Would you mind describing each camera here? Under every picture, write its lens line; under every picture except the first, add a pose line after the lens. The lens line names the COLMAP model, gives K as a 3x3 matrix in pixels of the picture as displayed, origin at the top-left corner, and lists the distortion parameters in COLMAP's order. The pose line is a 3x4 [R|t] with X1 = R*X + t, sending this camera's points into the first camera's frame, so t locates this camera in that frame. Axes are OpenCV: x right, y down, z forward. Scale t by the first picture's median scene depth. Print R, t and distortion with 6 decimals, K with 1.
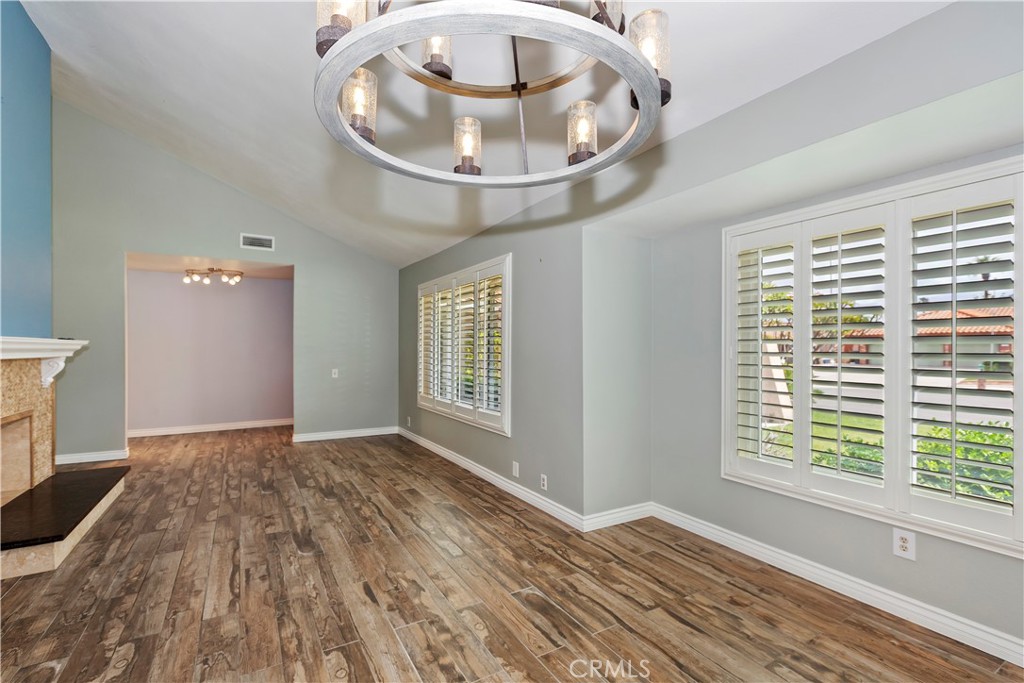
lens RADIAL K [[457.0, 0, 499.2], [0, 457.0, 342.0], [0, 0, 1]] dist [0.003039, -0.000149]
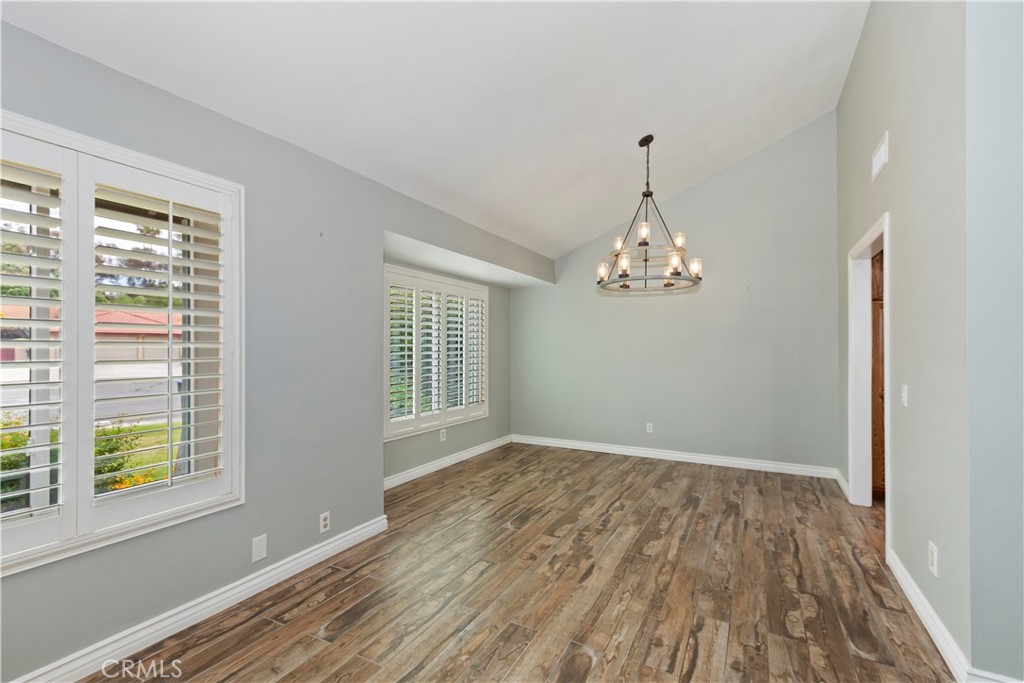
lens RADIAL K [[455.2, 0, 513.7], [0, 455.2, 343.5], [0, 0, 1]] dist [0.001970, -0.000497]
pose [[-0.535078, 0.011715, 0.844721, -0.871333], [-0.007920, 0.999790, -0.018882, 0.014178], [-0.844765, -0.016794, -0.534873, 1.359048]]
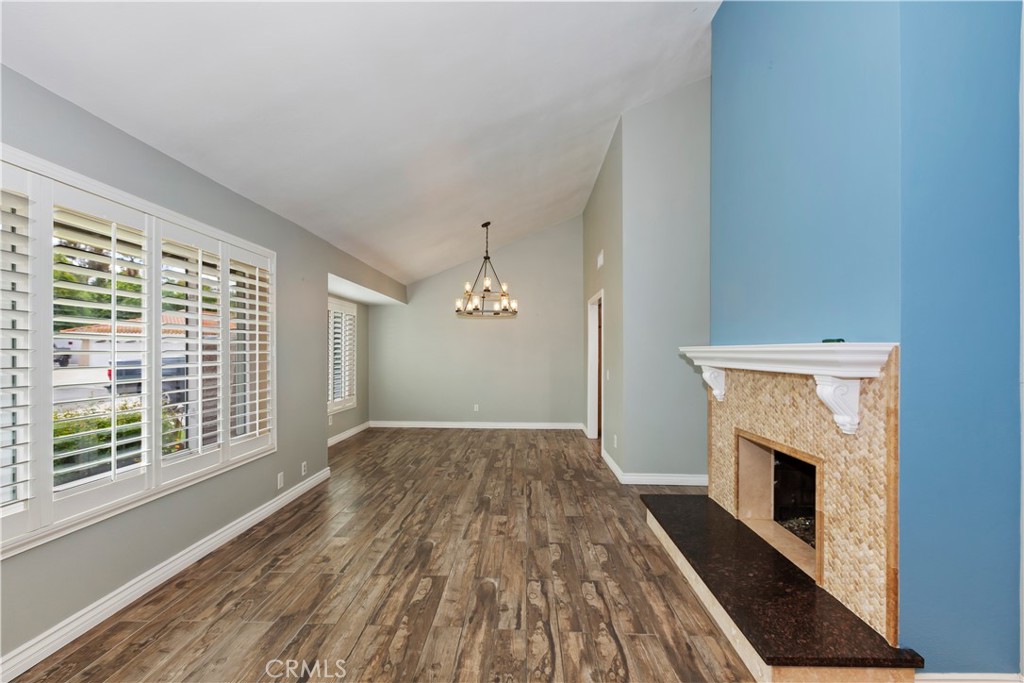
lens RADIAL K [[455.2, 0, 513.7], [0, 455.2, 343.5], [0, 0, 1]] dist [0.001970, -0.000497]
pose [[-0.857670, 0.010449, 0.514094, -1.159133], [-0.005401, 0.999555, -0.029325, 0.014751], [-0.514172, -0.027928, -0.857232, 2.060178]]
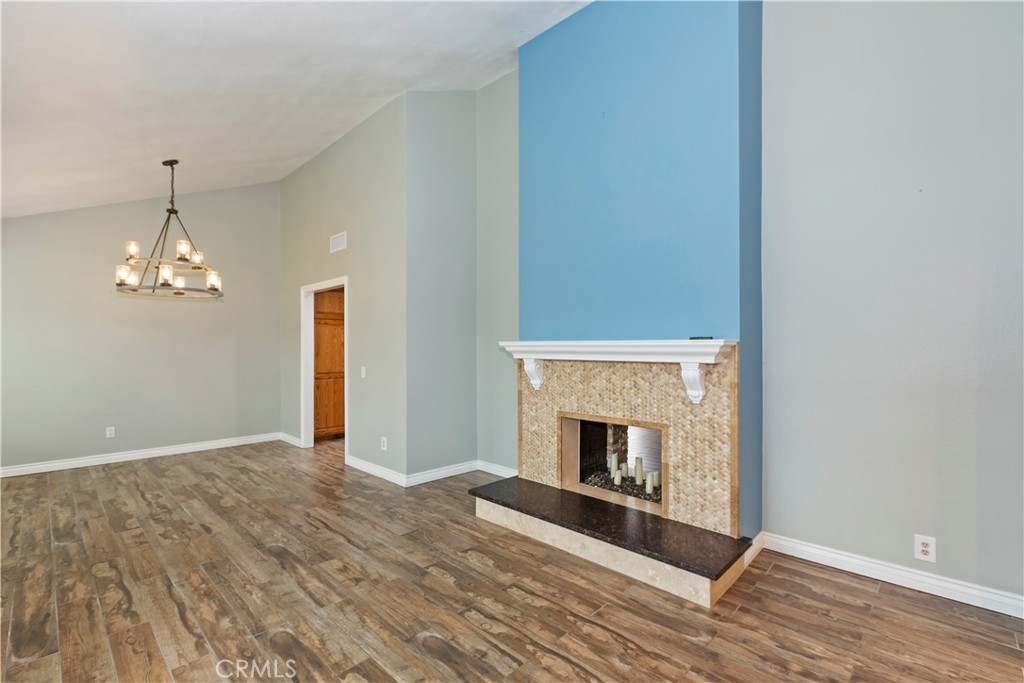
lens RADIAL K [[455.2, 0, 513.7], [0, 455.2, 343.5], [0, 0, 1]] dist [0.001970, -0.000497]
pose [[-0.956030, 0.002060, -0.293263, -0.600267], [0.007580, 0.999815, -0.017688, 0.013740], [0.293172, -0.019133, -0.955868, 2.031986]]
